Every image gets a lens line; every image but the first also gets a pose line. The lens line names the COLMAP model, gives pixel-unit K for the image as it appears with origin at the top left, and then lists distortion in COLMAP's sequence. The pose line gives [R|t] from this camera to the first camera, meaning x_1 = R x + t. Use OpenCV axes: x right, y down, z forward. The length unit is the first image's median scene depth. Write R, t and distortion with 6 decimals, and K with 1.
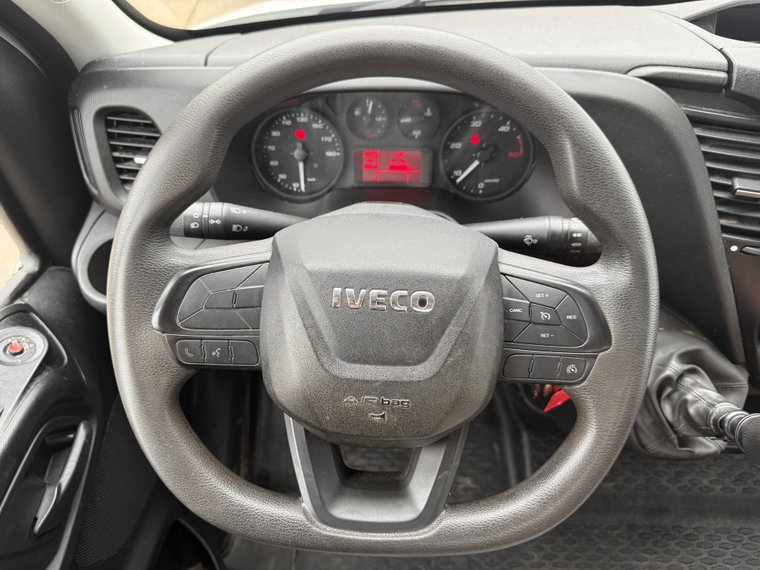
lens RADIAL K [[529.2, 0, 380.1], [0, 529.2, 282.9], [0, 0, 1]] dist [-0.043667, -0.000884]
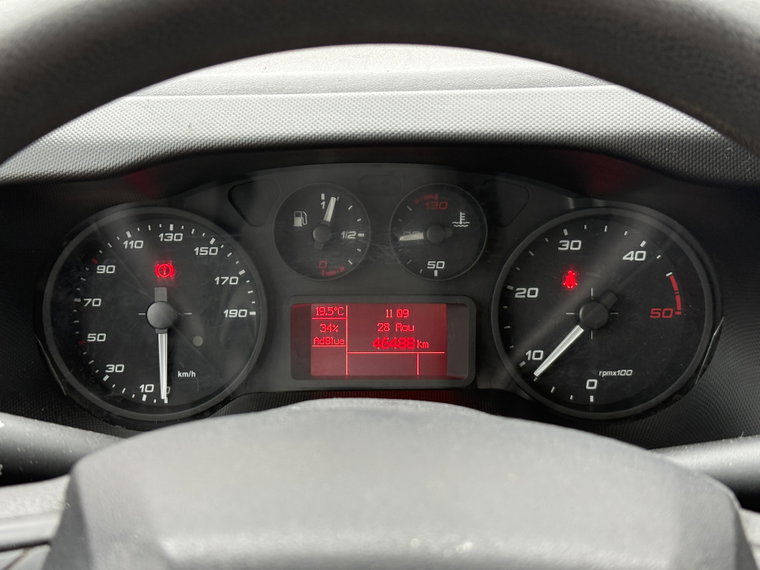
lens RADIAL K [[1033.3, 0, 379.2], [0, 1033.3, 283.0], [0, 0, 1]] dist [0.086055, 0.000000]
pose [[0.998034, 0.002715, 0.062611, -0.030618], [0.018869, 0.939686, -0.341519, 0.019498], [-0.059761, 0.342029, 0.937787, 0.205205]]
